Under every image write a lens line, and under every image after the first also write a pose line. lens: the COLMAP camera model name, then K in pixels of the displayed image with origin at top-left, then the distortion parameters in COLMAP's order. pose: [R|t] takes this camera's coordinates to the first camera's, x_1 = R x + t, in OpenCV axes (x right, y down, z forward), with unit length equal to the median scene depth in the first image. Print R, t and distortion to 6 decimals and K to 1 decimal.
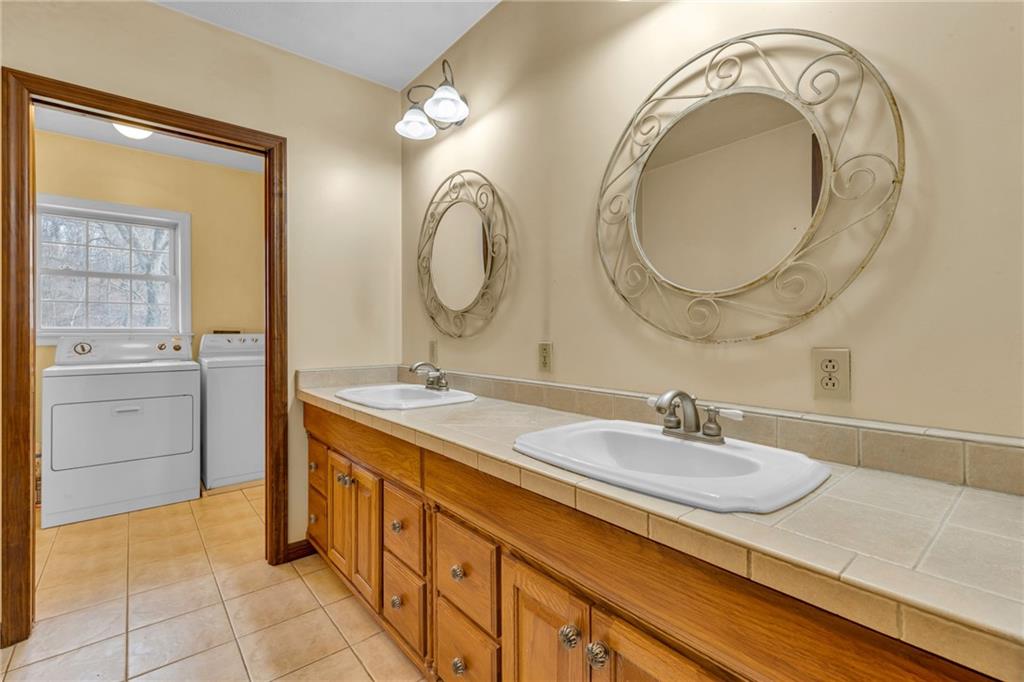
lens RADIAL K [[463.6, 0, 511.8], [0, 463.6, 332.8], [0, 0, 1]] dist [0.001319, -0.001106]
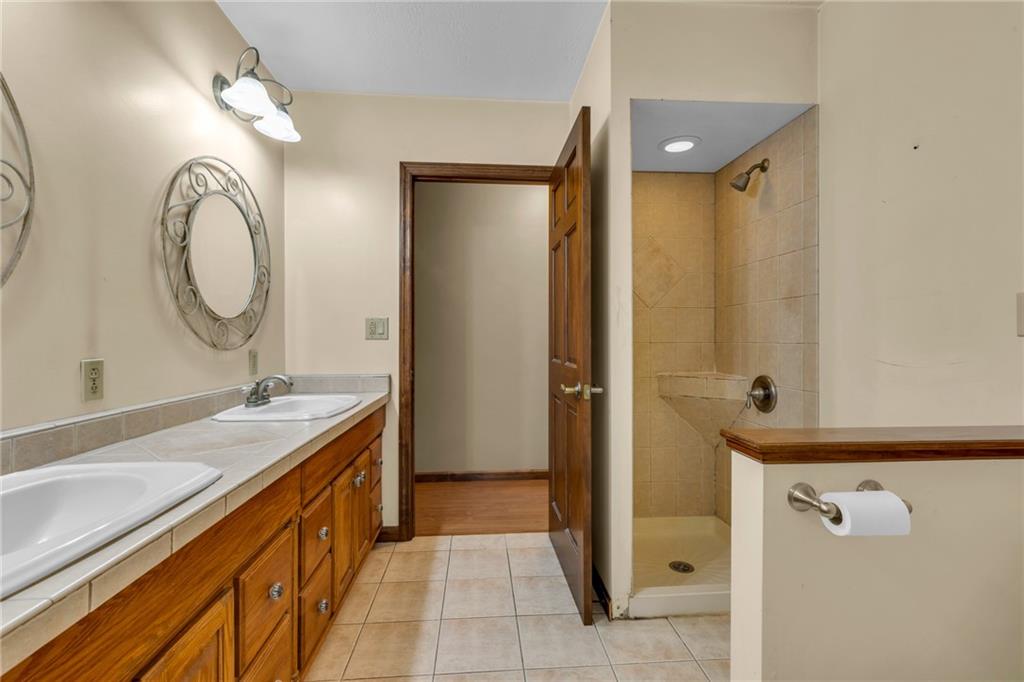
lens RADIAL K [[463.6, 0, 511.8], [0, 463.6, 332.8], [0, 0, 1]] dist [0.001319, -0.001106]
pose [[-0.768745, 0.023184, 0.639135, -1.400408], [0.026366, 0.999642, -0.004549, -0.005868], [-0.639011, 0.013354, -0.769081, 1.680382]]
